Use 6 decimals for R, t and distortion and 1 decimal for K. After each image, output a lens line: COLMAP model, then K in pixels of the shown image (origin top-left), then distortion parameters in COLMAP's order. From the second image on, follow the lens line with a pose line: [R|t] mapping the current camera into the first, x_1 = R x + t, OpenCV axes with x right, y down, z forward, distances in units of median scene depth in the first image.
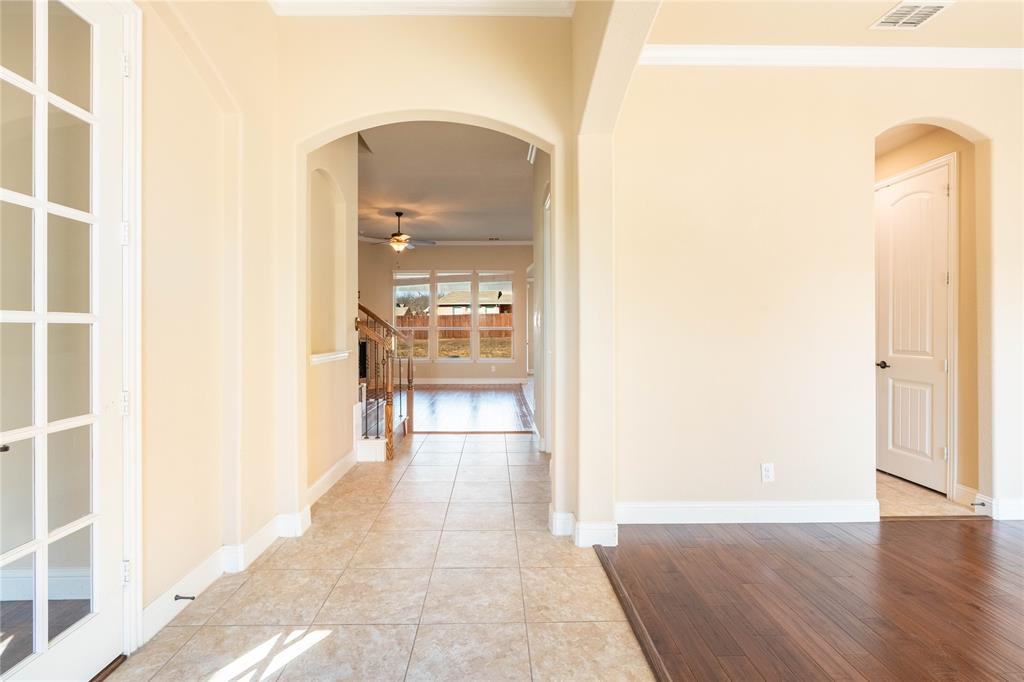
lens RADIAL K [[463.9, 0, 512.7], [0, 463.9, 337.9], [0, 0, 1]] dist [-0.007115, 0.000427]
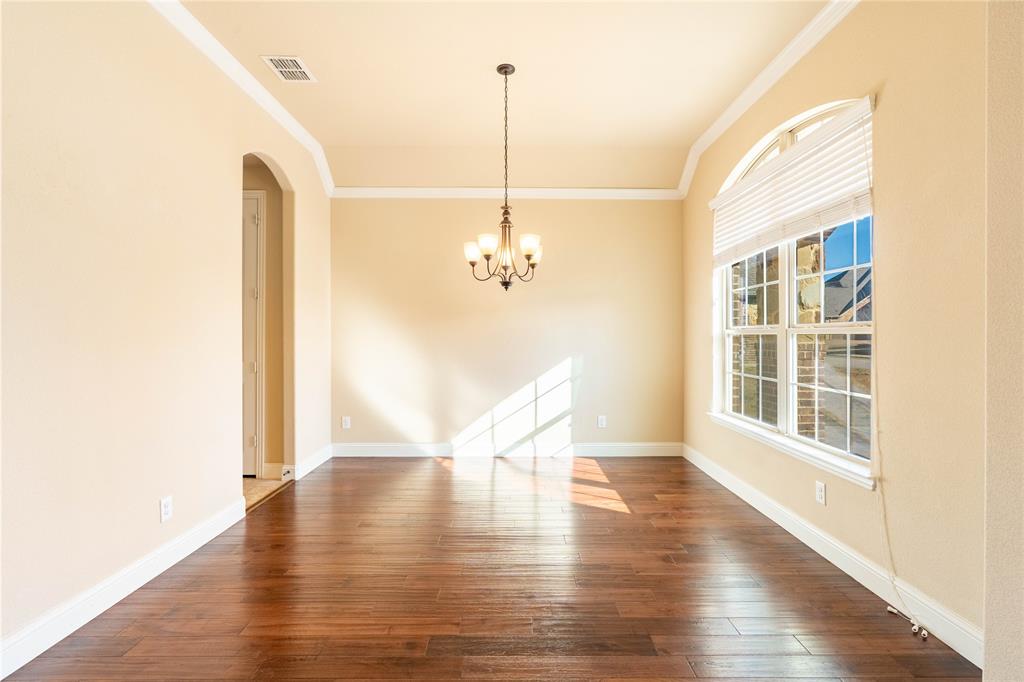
lens RADIAL K [[463.9, 0, 512.7], [0, 463.9, 337.9], [0, 0, 1]] dist [-0.007115, 0.000427]
pose [[0.024786, -0.003704, 0.999686, -0.258930], [0.013839, 0.999899, 0.003362, -0.009128], [-0.999597, 0.013752, 0.024835, 0.350441]]
